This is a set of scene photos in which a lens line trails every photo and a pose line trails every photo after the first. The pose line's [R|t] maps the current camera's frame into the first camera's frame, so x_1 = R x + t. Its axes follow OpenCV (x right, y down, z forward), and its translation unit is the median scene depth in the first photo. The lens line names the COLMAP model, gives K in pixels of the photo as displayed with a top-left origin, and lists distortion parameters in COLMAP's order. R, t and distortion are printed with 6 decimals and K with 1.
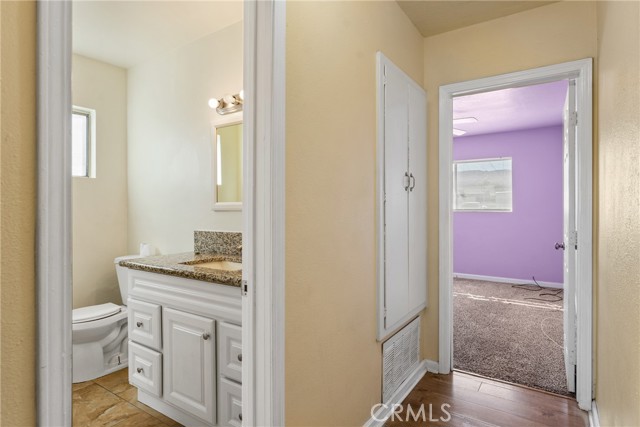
lens RADIAL K [[347.5, 0, 320.0], [0, 347.5, 213.5], [0, 0, 1]] dist [0.001982, 0.000780]
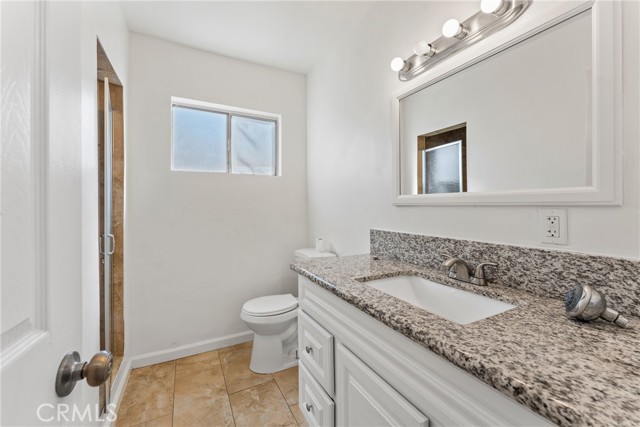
lens RADIAL K [[258.3, 0, 320.0], [0, 258.3, 213.5], [0, 0, 1]] dist [0.000319, 0.000054]
pose [[0.882660, 0.012338, -0.469851, -0.183336], [-0.002346, 0.999759, 0.021846, -0.002324], [0.470007, -0.018181, 0.882475, 0.406634]]
